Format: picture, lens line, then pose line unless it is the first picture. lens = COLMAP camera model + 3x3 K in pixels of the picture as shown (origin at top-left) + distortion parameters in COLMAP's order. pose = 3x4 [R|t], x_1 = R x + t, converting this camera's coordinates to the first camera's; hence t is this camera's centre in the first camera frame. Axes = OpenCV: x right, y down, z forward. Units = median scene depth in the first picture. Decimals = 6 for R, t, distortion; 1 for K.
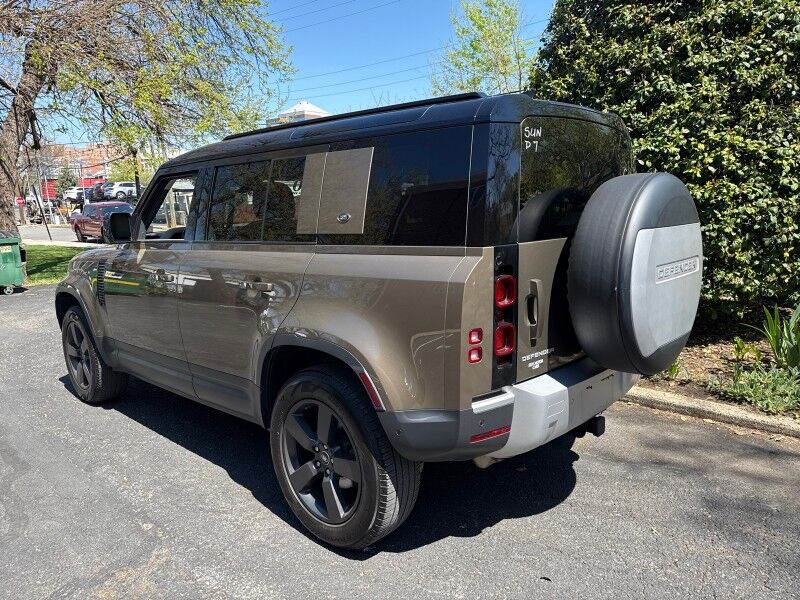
lens RADIAL K [[561.8, 0, 400.0], [0, 561.8, 300.0], [0, 0, 1]] dist [0.048735, -0.079446]
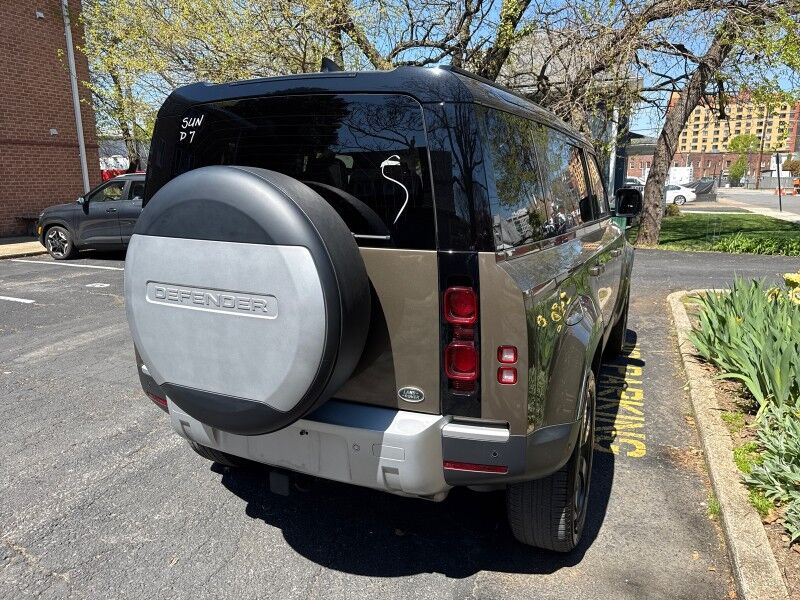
lens RADIAL K [[559.8, 0, 401.4], [0, 559.8, 296.0], [0, 0, 1]] dist [0.055884, -0.068532]
pose [[0.329969, 0.222852, -0.917310, 0.871453], [-0.176808, 0.969128, 0.171840, -0.160102], [0.927286, 0.105486, 0.359184, 0.682425]]
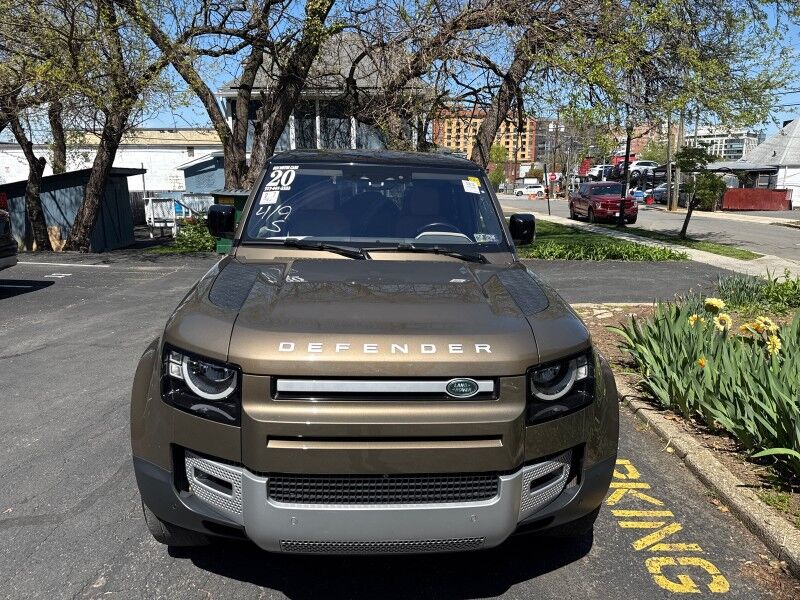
lens RADIAL K [[561.8, 0, 400.0], [0, 561.8, 300.0], [0, 0, 1]] dist [0.048735, -0.079446]
pose [[0.645066, 0.192201, -0.739560, 0.332887], [-0.164525, 0.980084, 0.111207, -0.170923], [0.746205, 0.049940, 0.663841, 0.650274]]
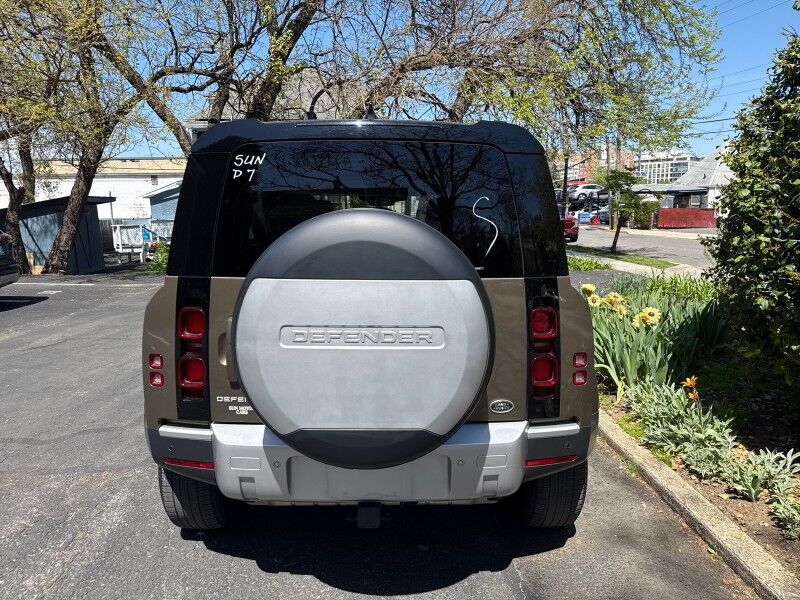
lens RADIAL K [[561.8, 0, 400.0], [0, 561.8, 300.0], [0, 0, 1]] dist [0.048735, -0.079446]
pose [[0.695561, 0.143192, -0.704053, 0.729821], [-0.144429, 0.987801, 0.058214, -0.107700], [0.703801, 0.061194, 0.707757, 0.359455]]
